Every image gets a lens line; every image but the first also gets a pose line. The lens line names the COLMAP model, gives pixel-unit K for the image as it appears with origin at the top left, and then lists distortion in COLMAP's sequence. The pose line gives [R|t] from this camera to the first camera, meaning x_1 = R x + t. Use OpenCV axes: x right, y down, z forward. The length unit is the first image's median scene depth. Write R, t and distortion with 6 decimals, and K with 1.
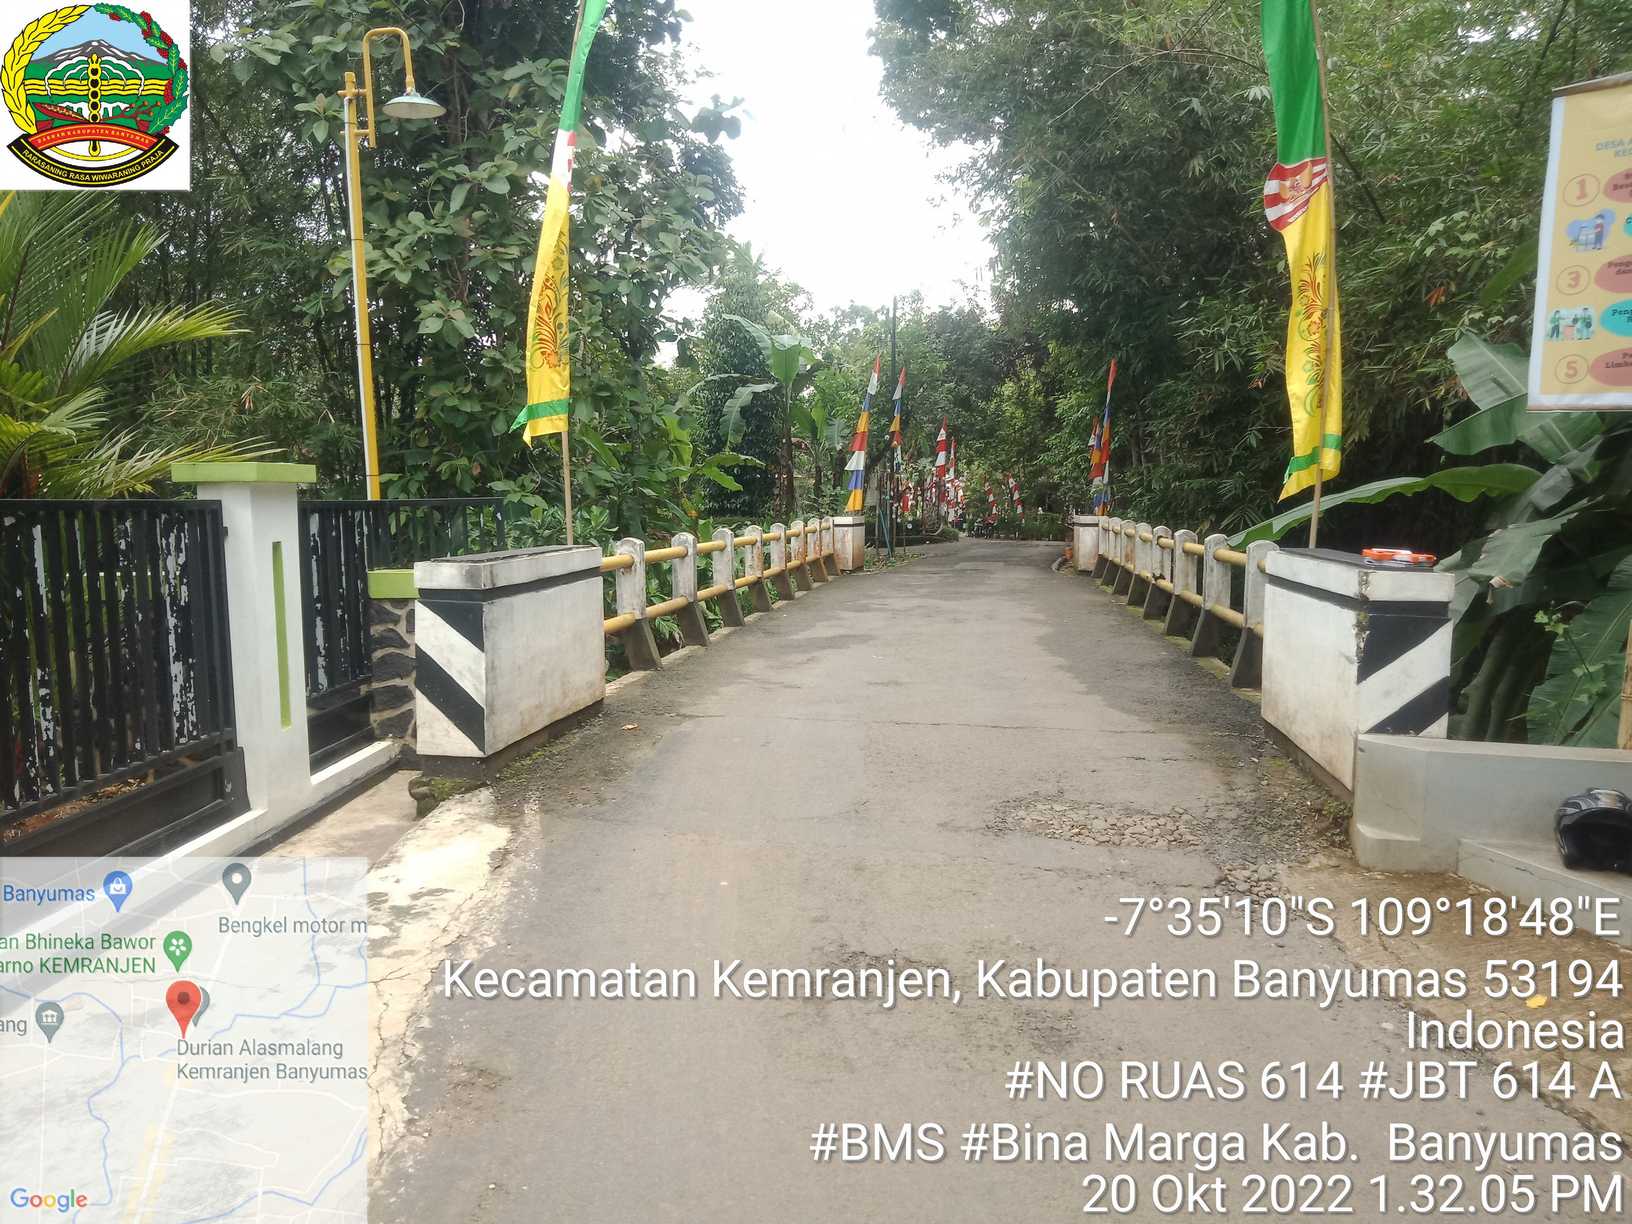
lens RADIAL K [[1237.6, 0, 815.3], [0, 1237.6, 598.3], [0, 0, 1]] dist [0.077625, -0.083373]
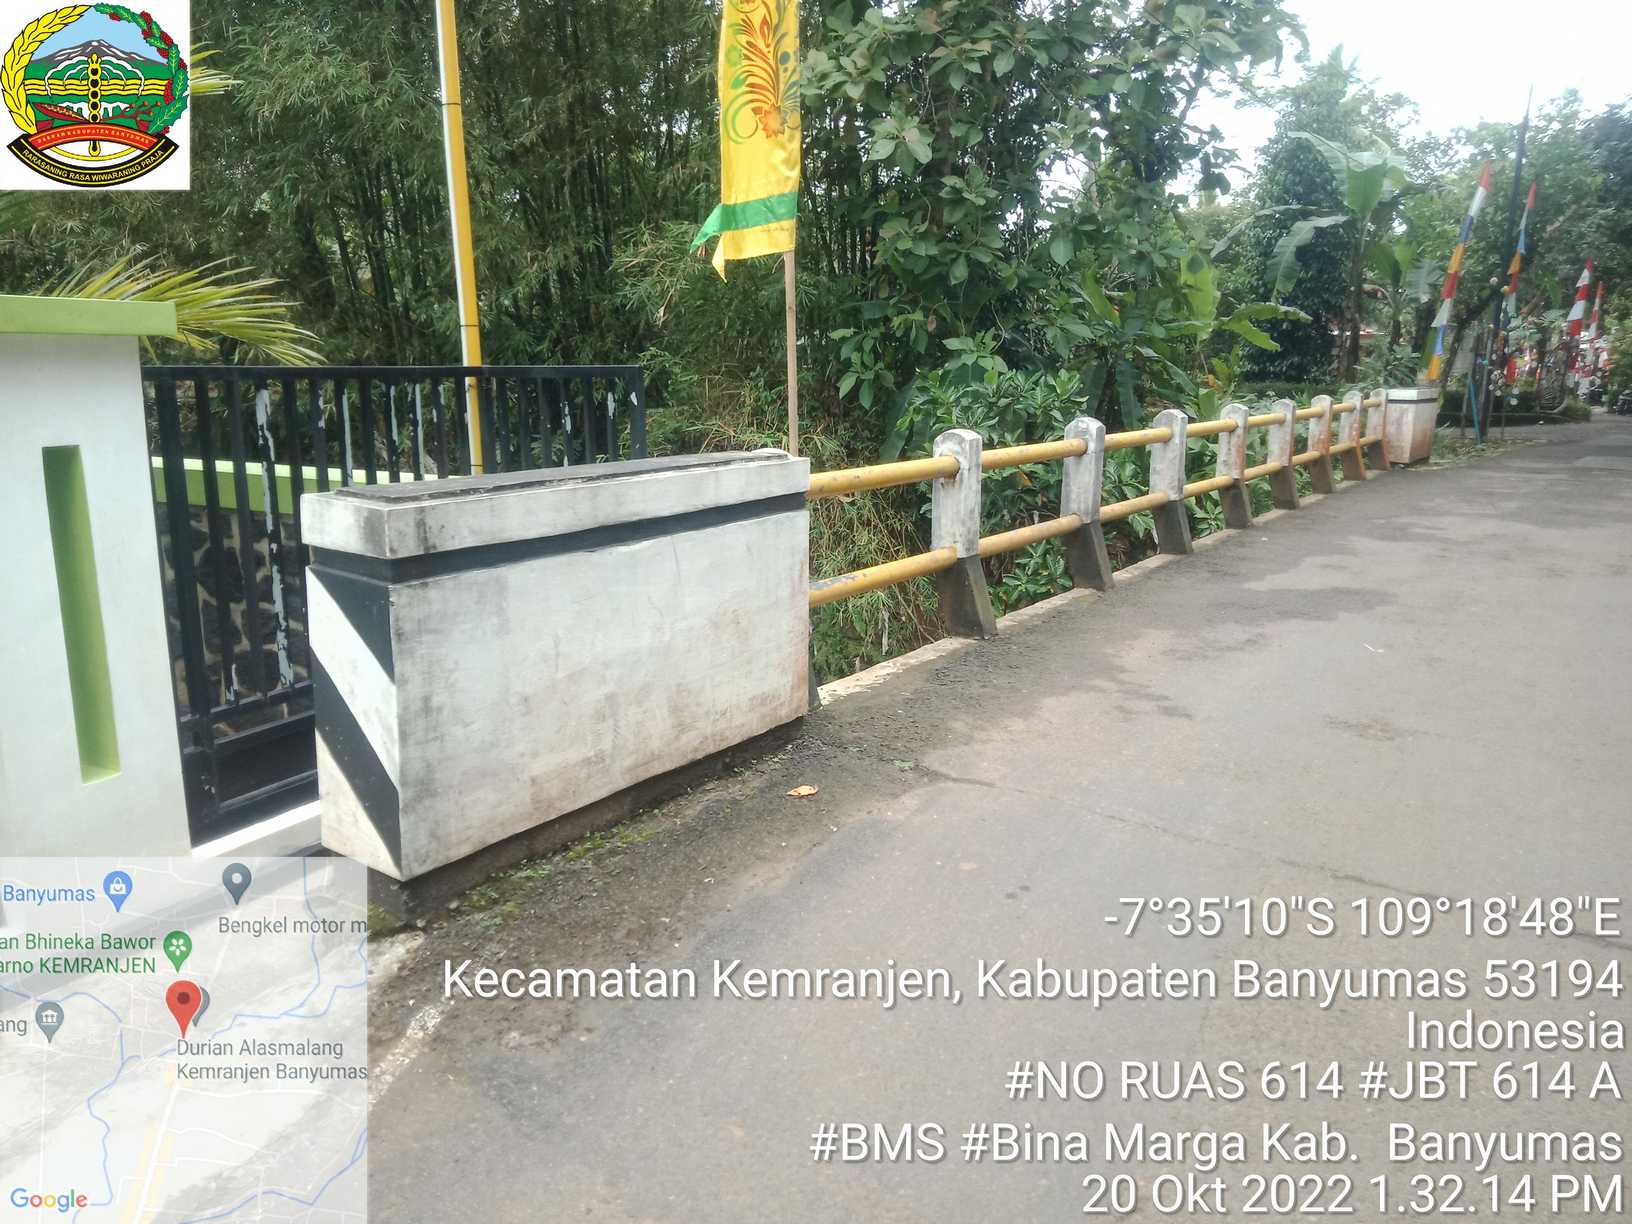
lens RADIAL K [[1237.6, 0, 815.3], [0, 1237.6, 598.3], [0, 0, 1]] dist [0.077625, -0.083373]
pose [[0.906251, 0.096656, -0.411542, 0.025371], [-0.050234, 0.991235, 0.122185, -0.017044], [0.419745, -0.090057, 0.903163, 0.177484]]
